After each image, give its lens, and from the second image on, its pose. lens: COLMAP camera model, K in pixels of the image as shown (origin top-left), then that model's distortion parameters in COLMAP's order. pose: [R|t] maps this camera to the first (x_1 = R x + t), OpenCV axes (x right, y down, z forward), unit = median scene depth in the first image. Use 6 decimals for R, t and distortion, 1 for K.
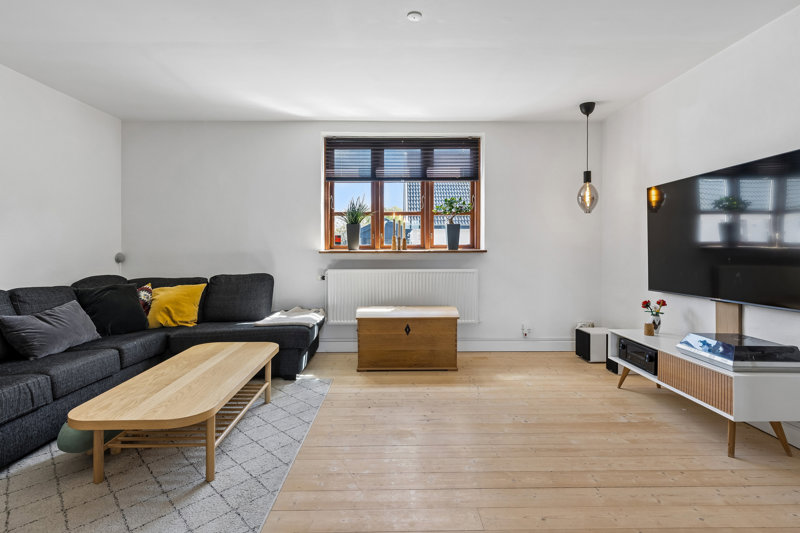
lens RADIAL K [[424.5, 0, 401.0], [0, 424.5, 247.7], [0, 0, 1]] dist [0.000423, -0.000282]
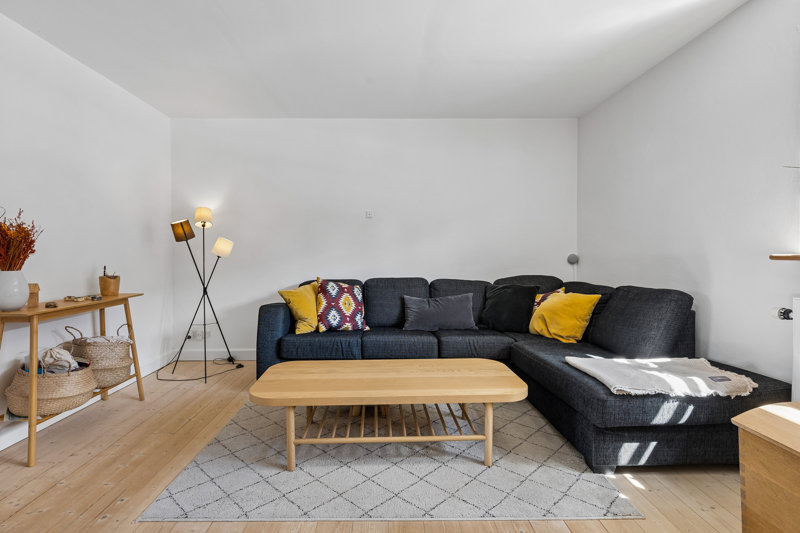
lens RADIAL K [[381.5, 0, 398.0], [0, 381.5, 254.5], [0, 0, 1]] dist [0.001290, 0.000479]
pose [[-0.010006, 0.010595, -0.999894, 0.261994], [0.003385, 0.999938, 0.010562, 0.001702], [0.999944, -0.003279, -0.010041, 0.679509]]
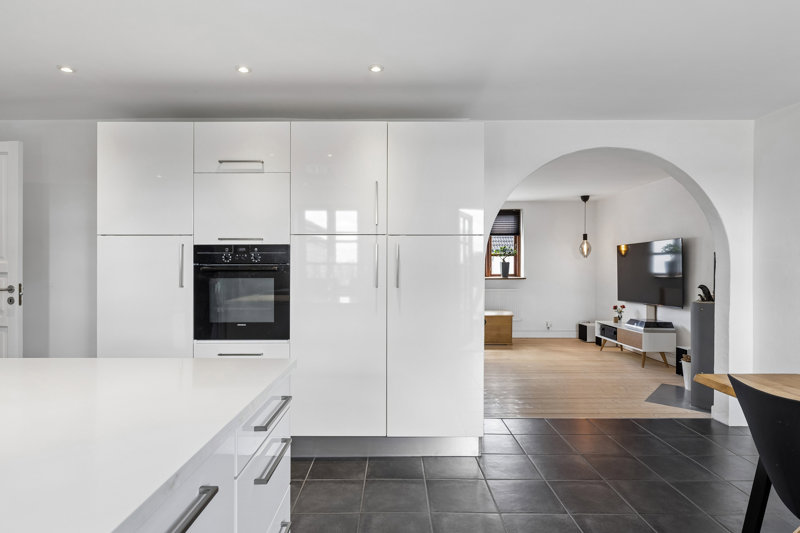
lens RADIAL K [[448.8, 0, 389.9], [0, 448.8, 266.4], [0, 0, 1]] dist [0.043134, 0.000020]
pose [[0.999871, -0.000546, -0.016047, -0.348821], [0.000585, 0.999997, 0.002441, -0.049864], [0.016046, -0.002450, 0.999868, -0.910861]]
